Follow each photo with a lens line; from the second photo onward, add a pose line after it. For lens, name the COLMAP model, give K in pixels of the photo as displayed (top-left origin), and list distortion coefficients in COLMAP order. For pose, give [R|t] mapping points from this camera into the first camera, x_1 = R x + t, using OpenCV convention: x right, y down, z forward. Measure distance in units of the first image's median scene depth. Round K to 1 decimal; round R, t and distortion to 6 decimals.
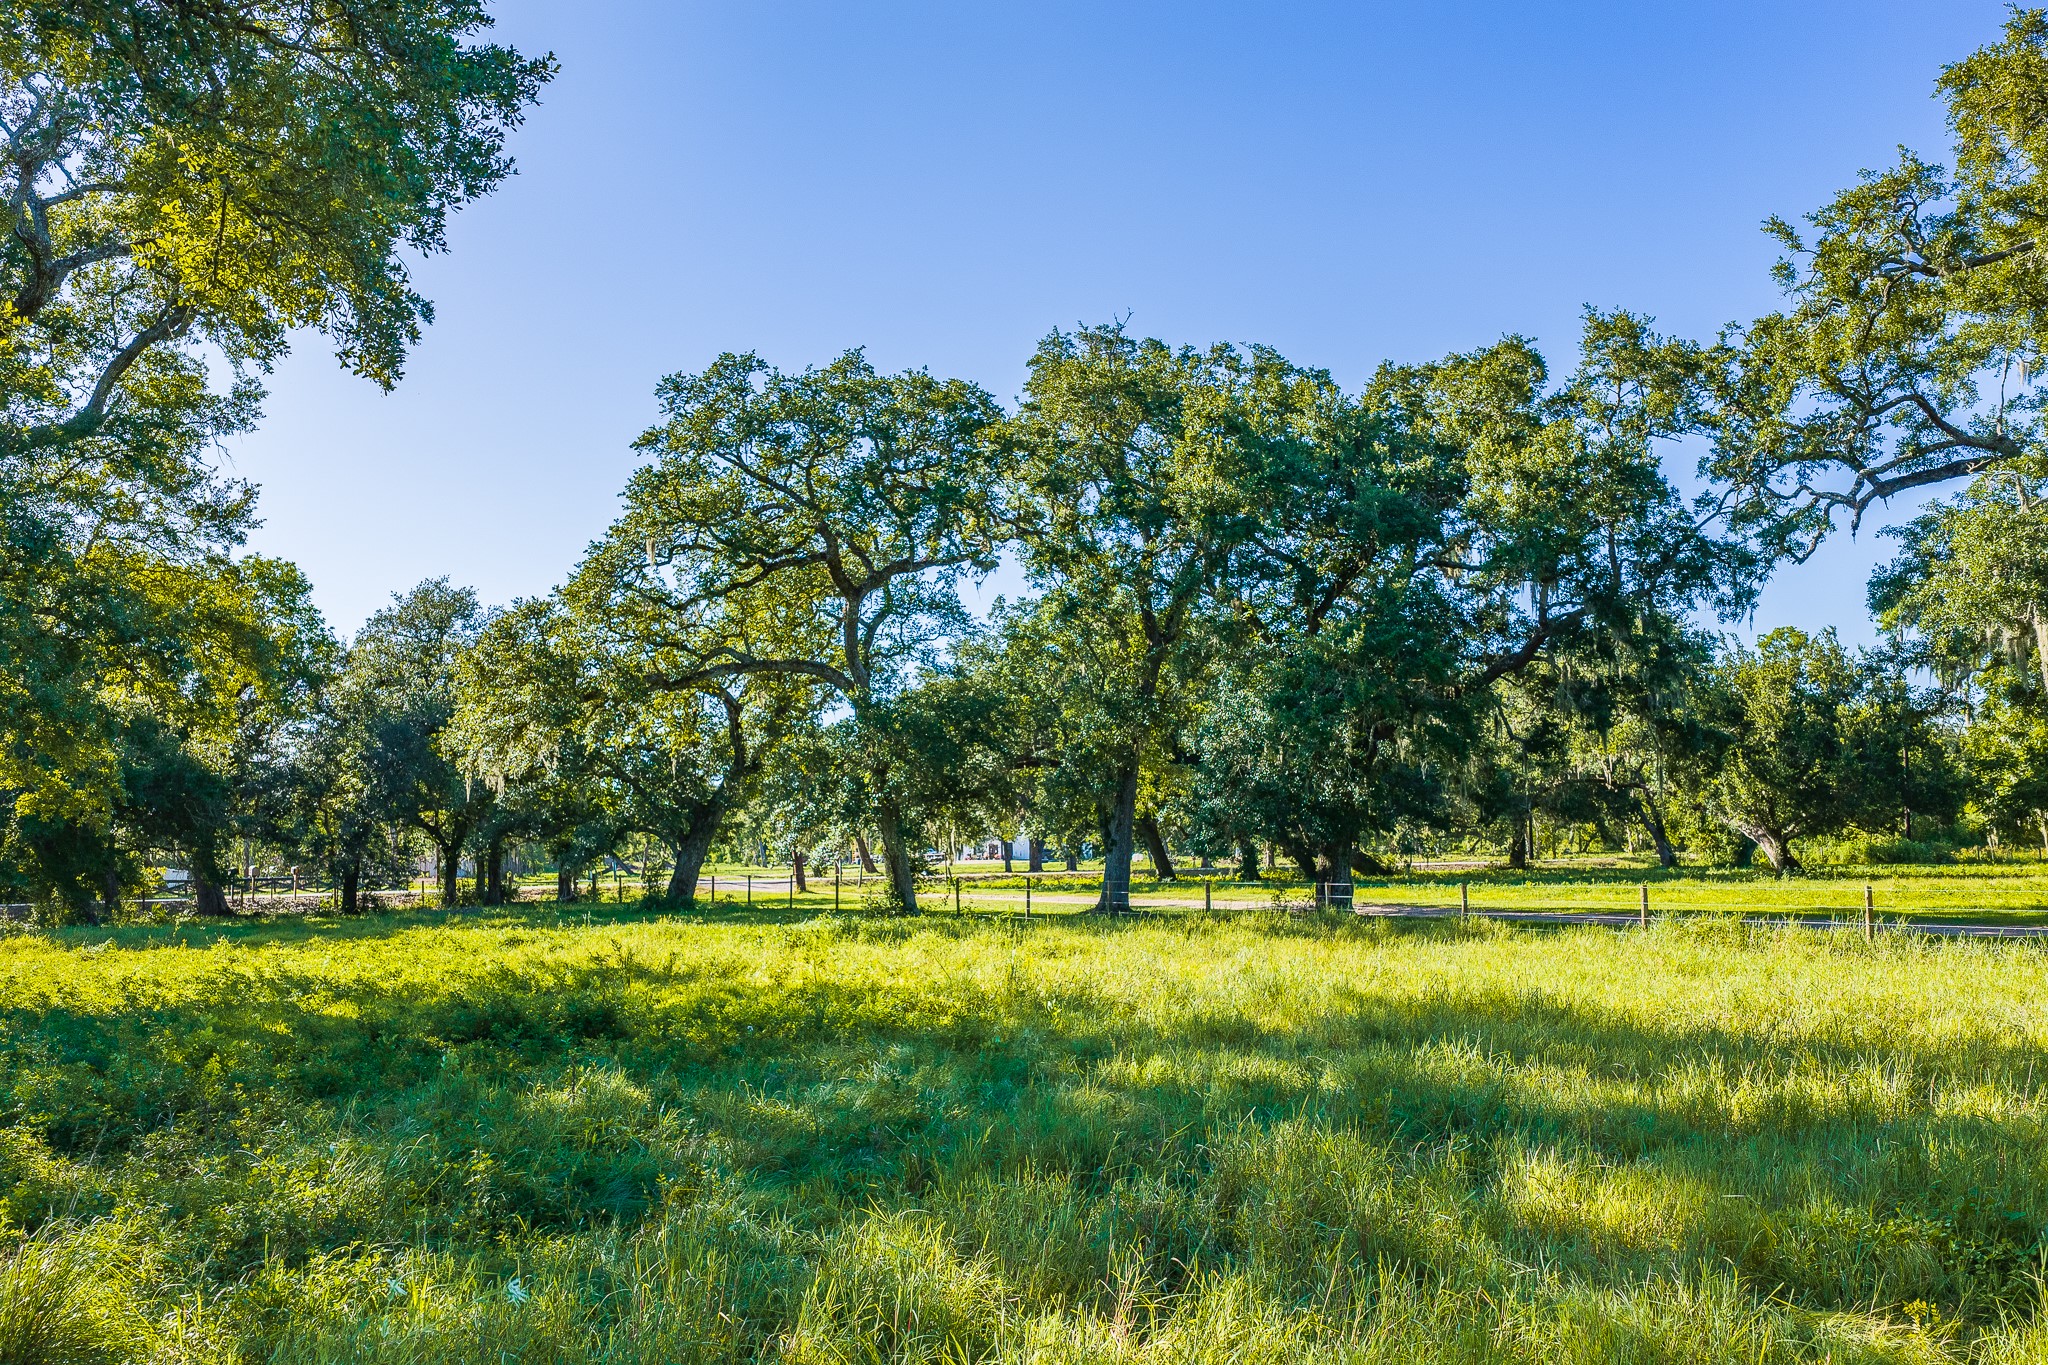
lens RADIAL K [[1687.1, 0, 1039.9], [0, 1687.1, 680.8], [0, 0, 1]] dist [0.011459, -0.023742]
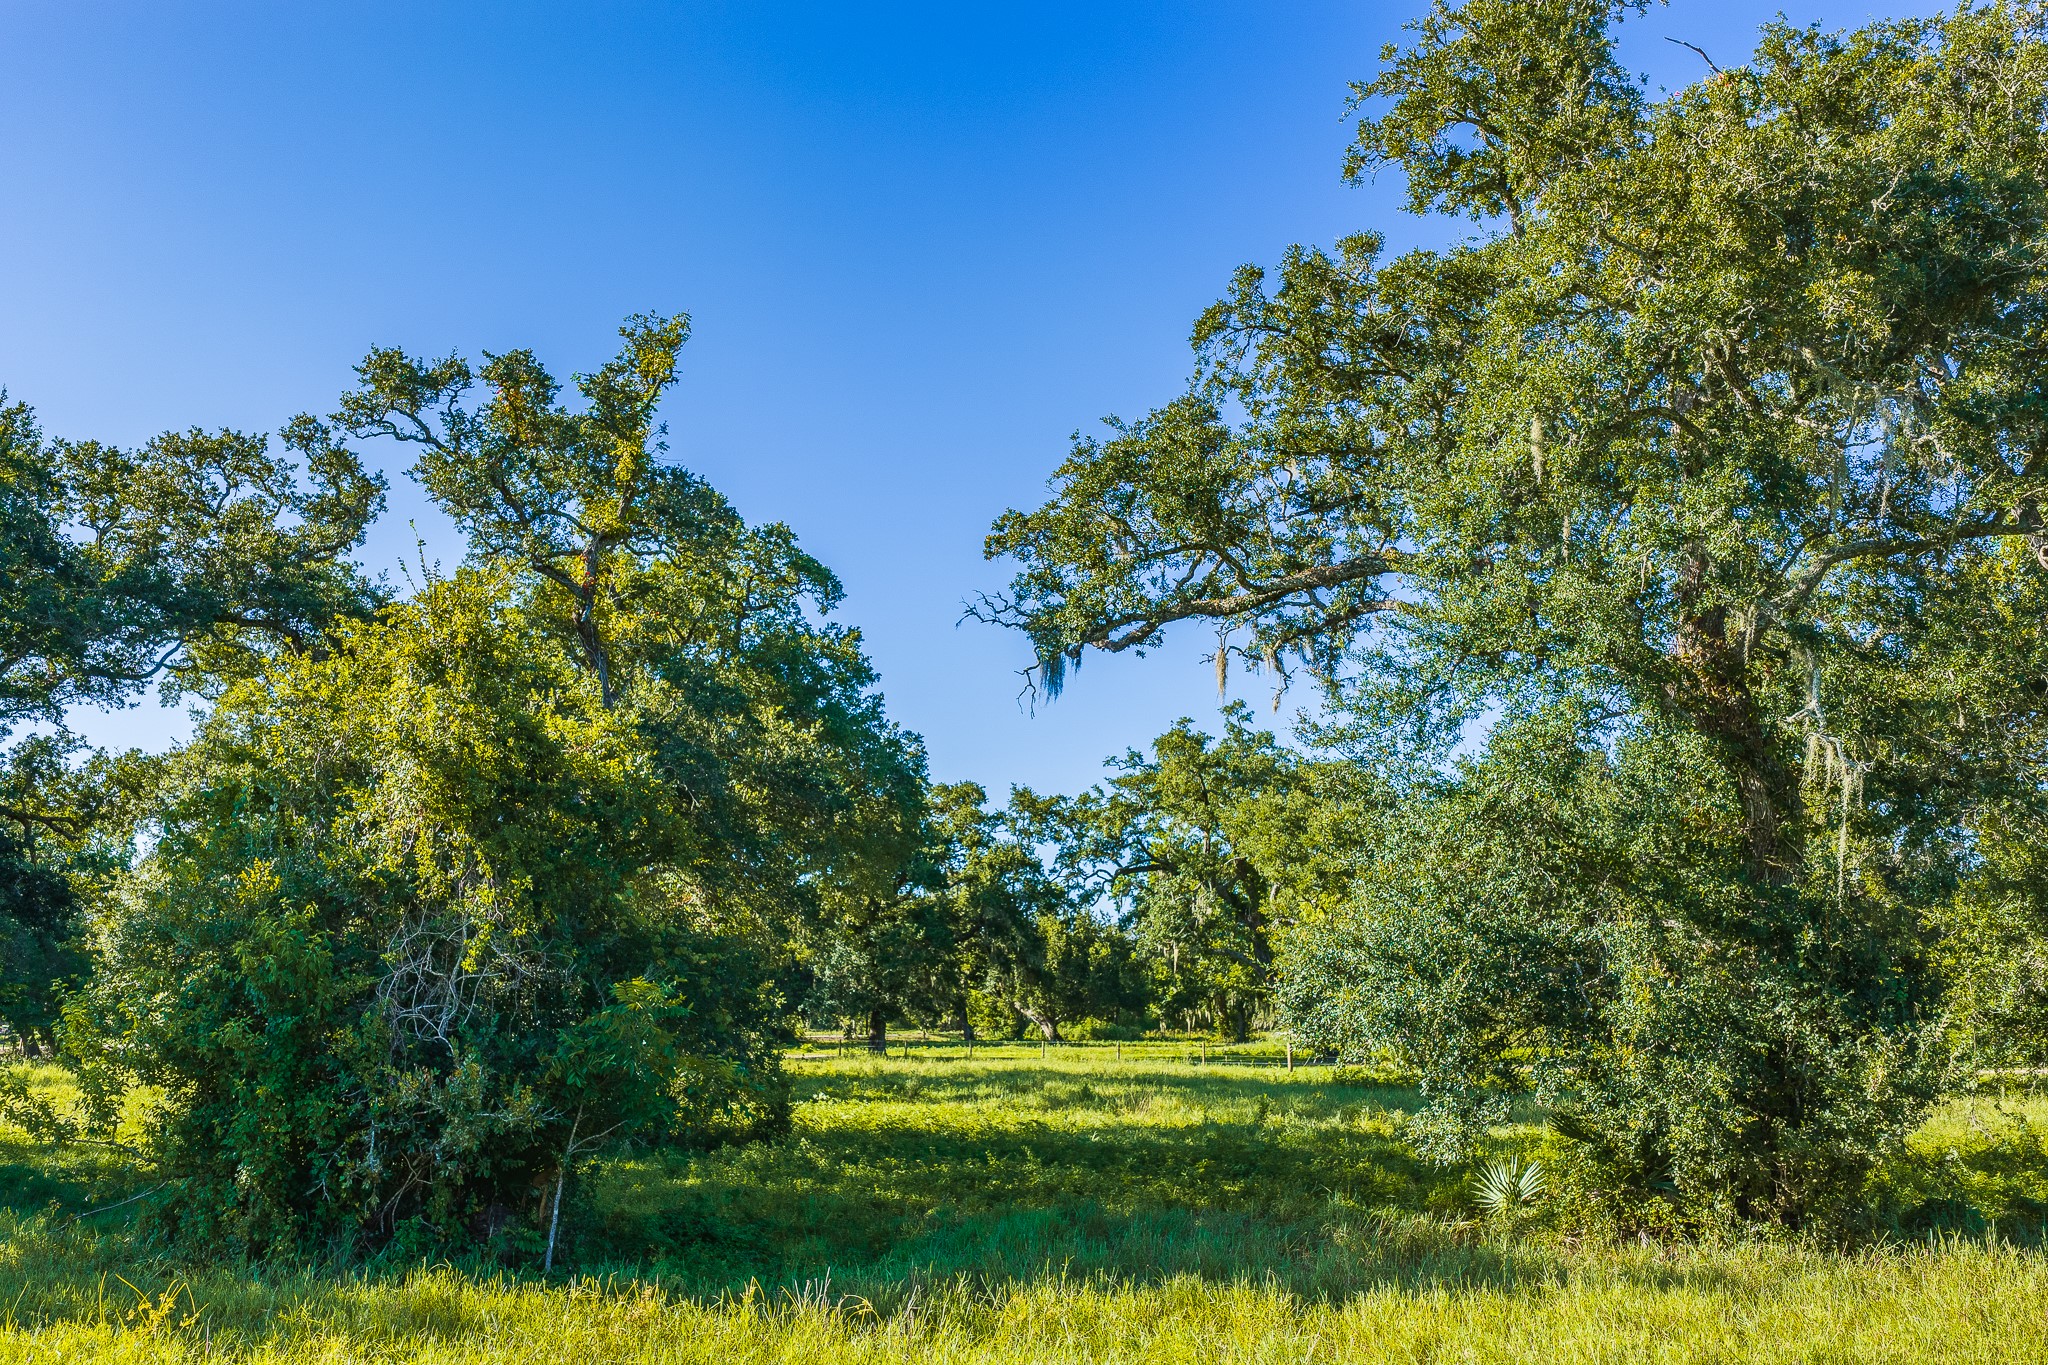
lens RADIAL K [[1687.1, 0, 1033.7], [0, 1687.1, 679.9], [0, 0, 1]] dist [0.011459, -0.023742]
pose [[0.908111, 0.100246, 0.406552, -0.542986], [-0.058616, 0.991793, -0.113623, -0.097615], [-0.414606, 0.079352, 0.906535, -0.997700]]
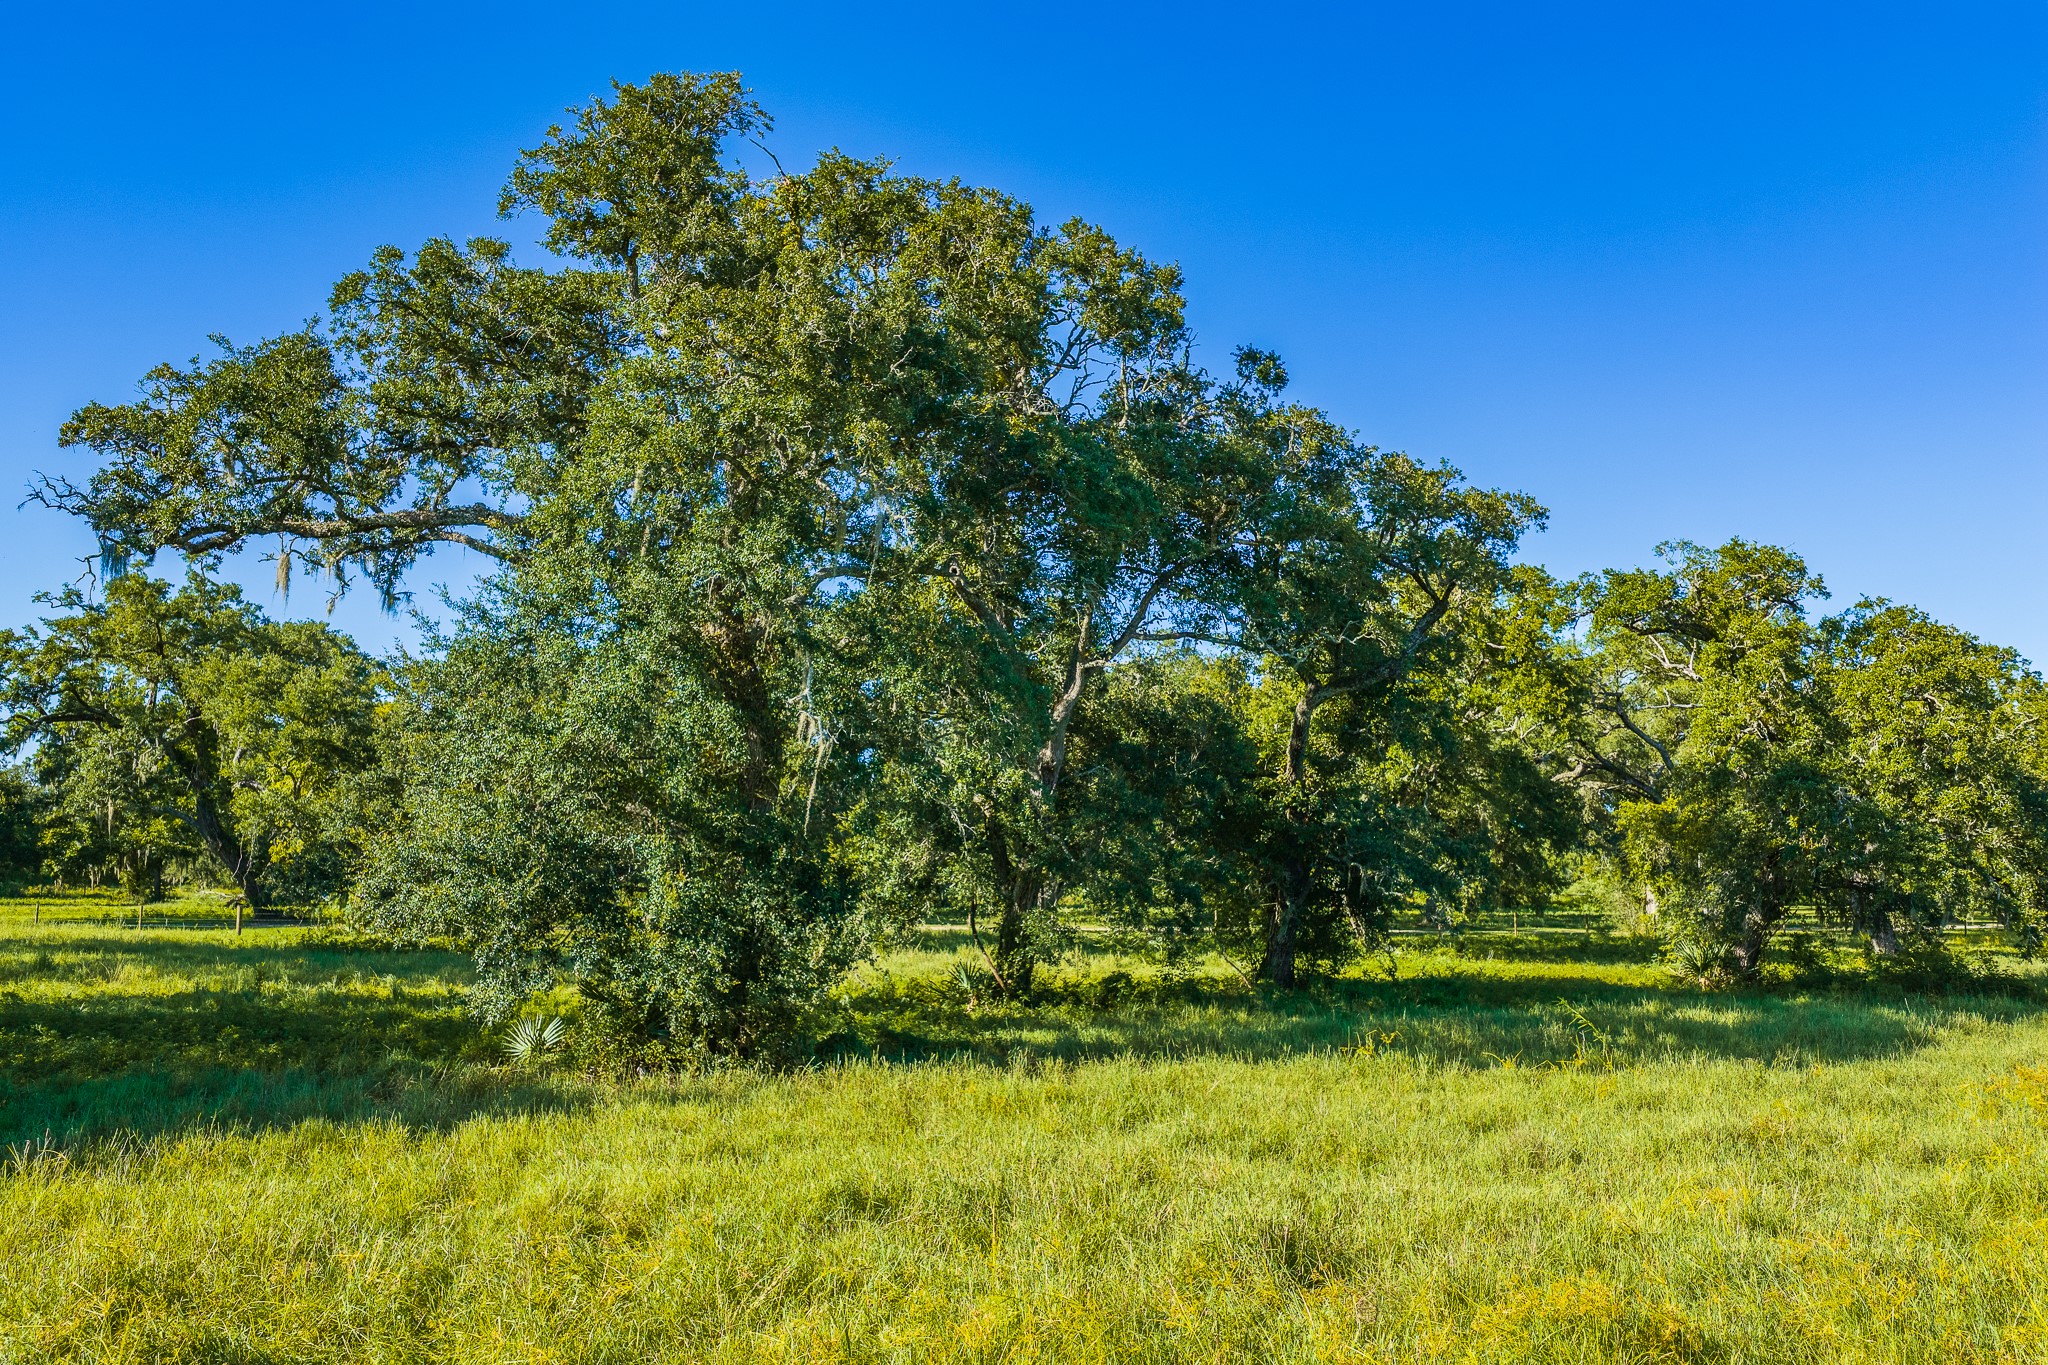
lens RADIAL K [[1687.1, 0, 1024.0], [0, 1687.1, 672.4], [0, 0, 1]] dist [0.011459, -0.023742]
pose [[0.504087, 0.128390, 0.854056, -0.656042], [-0.107296, 0.990537, -0.085578, -0.113997], [-0.856962, -0.048498, 0.513093, -1.061082]]
